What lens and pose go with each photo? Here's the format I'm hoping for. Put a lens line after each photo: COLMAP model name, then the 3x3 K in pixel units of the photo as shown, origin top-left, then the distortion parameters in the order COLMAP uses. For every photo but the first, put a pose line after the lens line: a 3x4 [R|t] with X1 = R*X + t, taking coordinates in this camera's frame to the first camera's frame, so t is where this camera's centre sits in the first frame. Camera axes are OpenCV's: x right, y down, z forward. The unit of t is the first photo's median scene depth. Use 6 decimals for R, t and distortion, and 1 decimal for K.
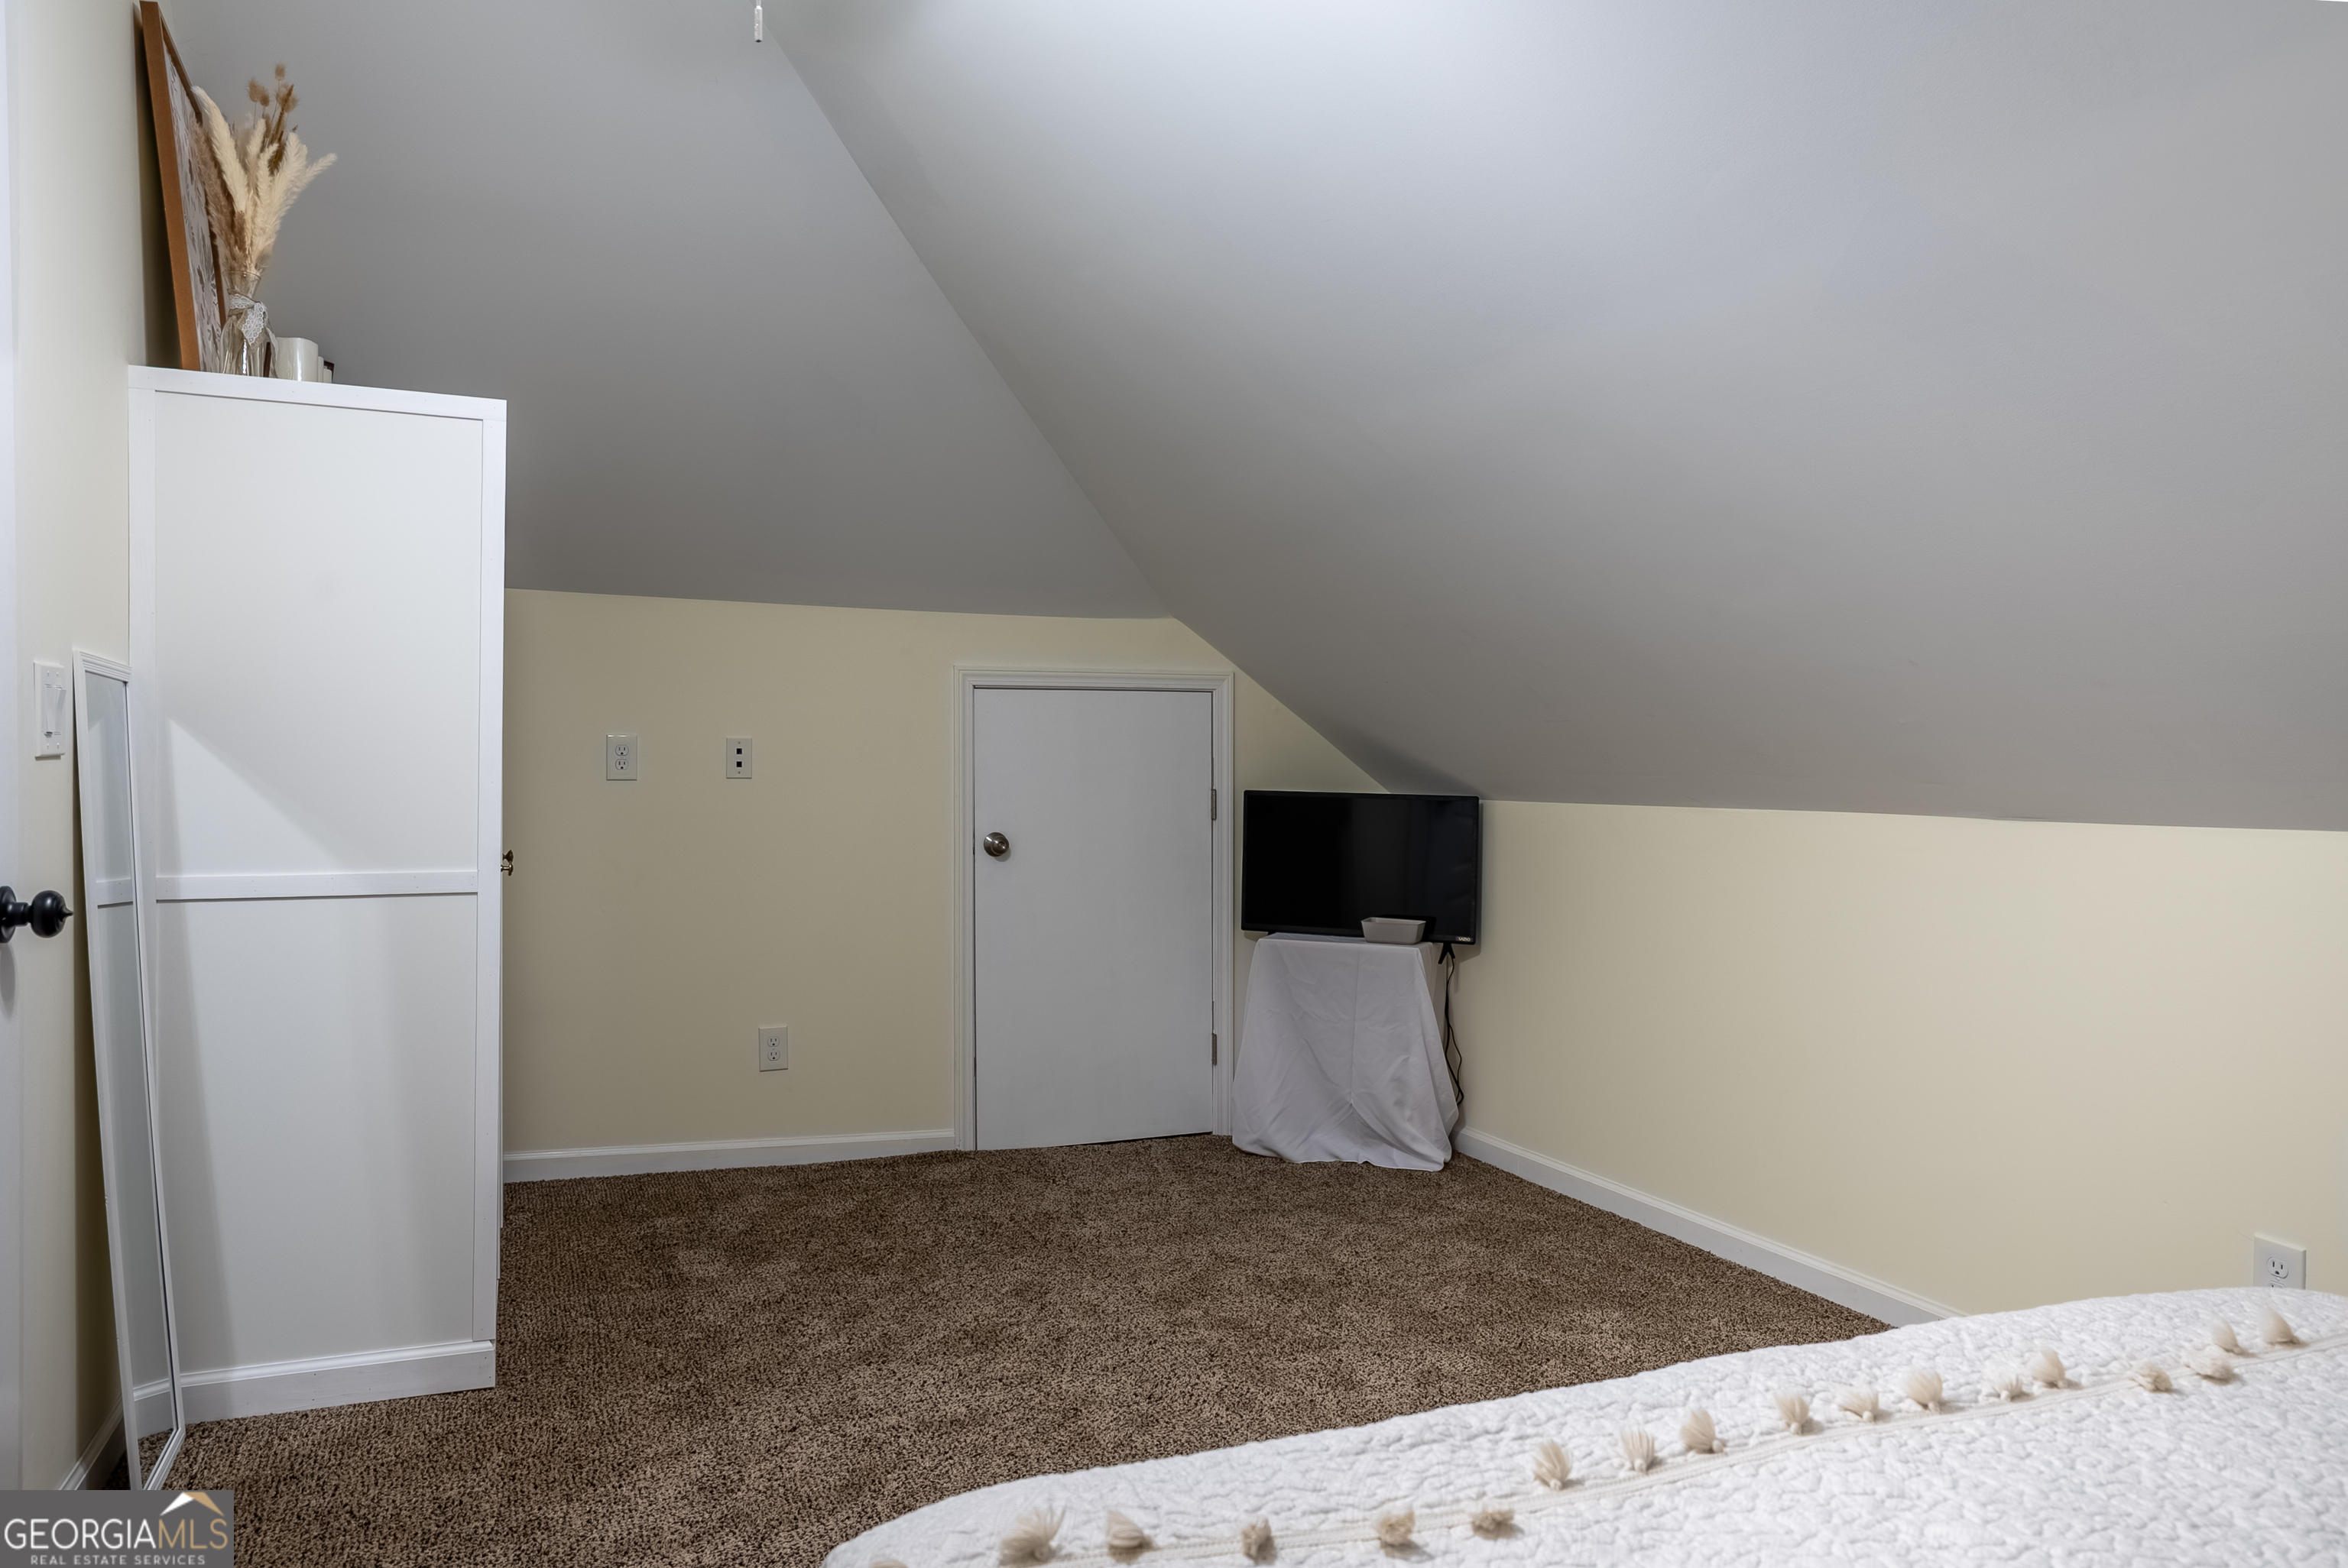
lens RADIAL K [[1638.6, 0, 1169.5], [0, 1638.6, 778.3], [0, 0, 1]] dist [-0.005585, 0.008241]
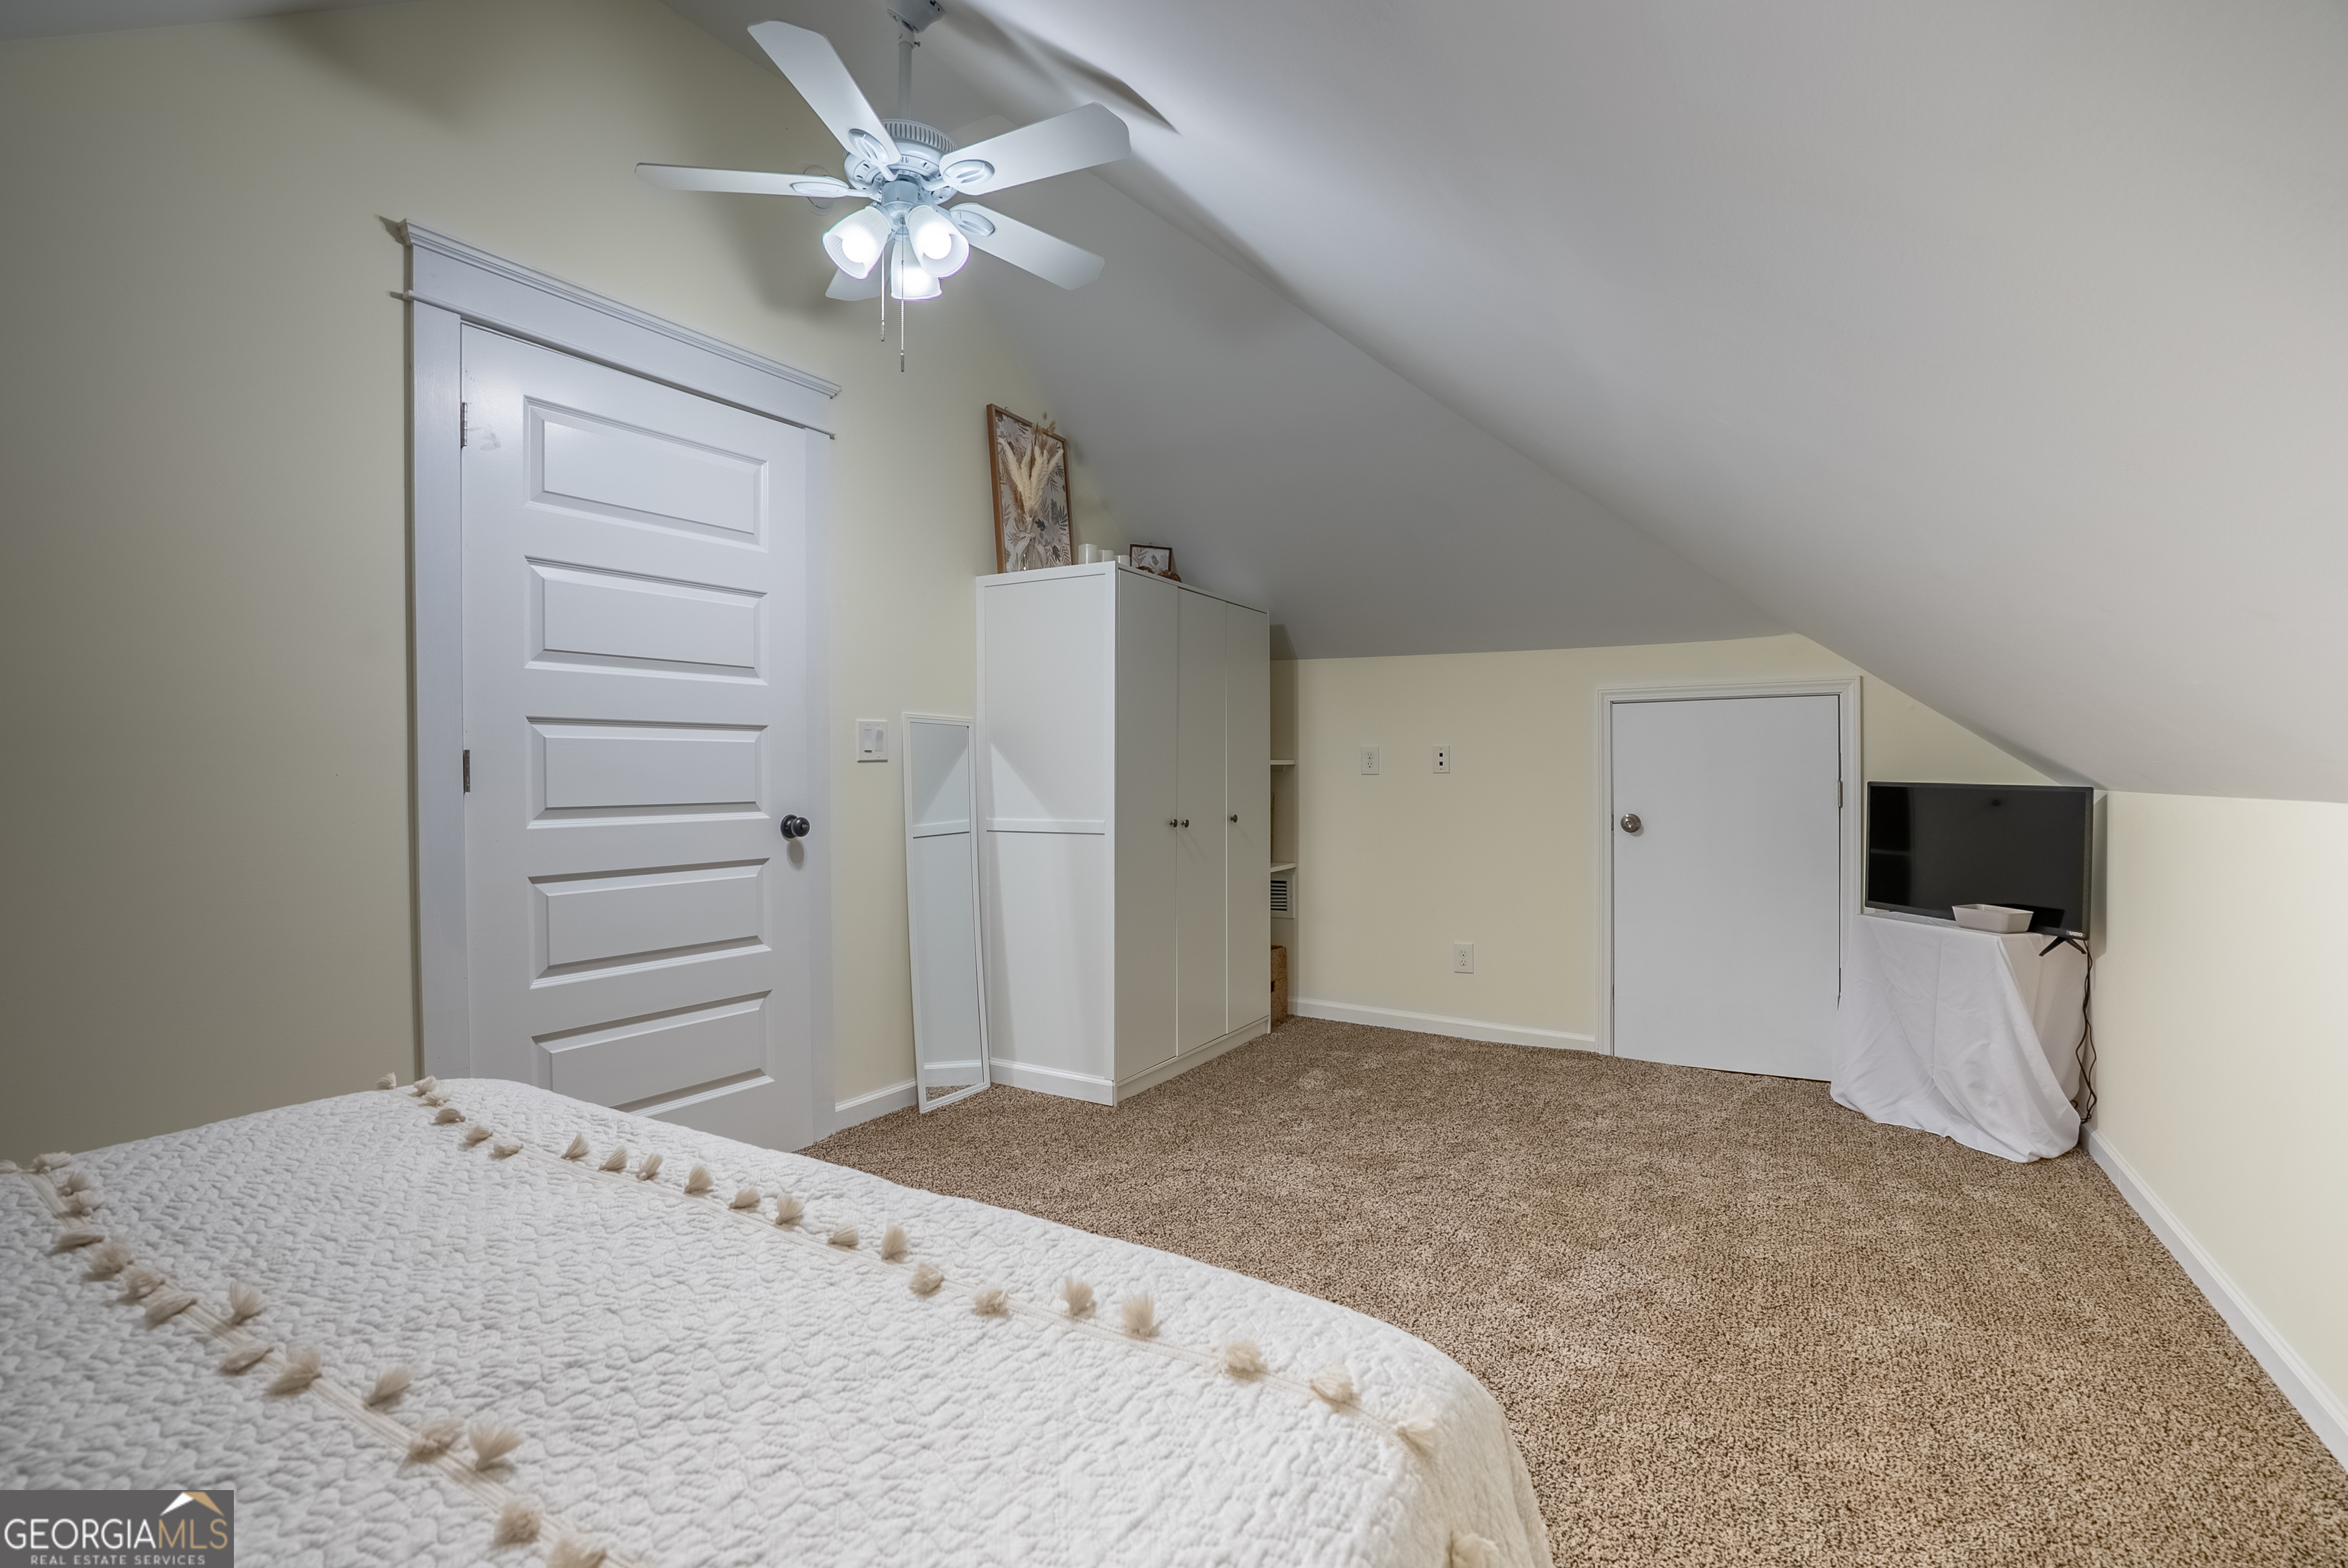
lens RADIAL K [[1097.8, 0, 1176.8], [0, 1097.8, 783.3], [0, 0, 1]] dist [-0.036356, 0.009386]
pose [[0.608029, -0.001913, -0.793913, 0.398657], [0.002761, 0.999996, -0.000295, 0.009123], [0.793910, -0.002013, 0.608032, 0.212662]]
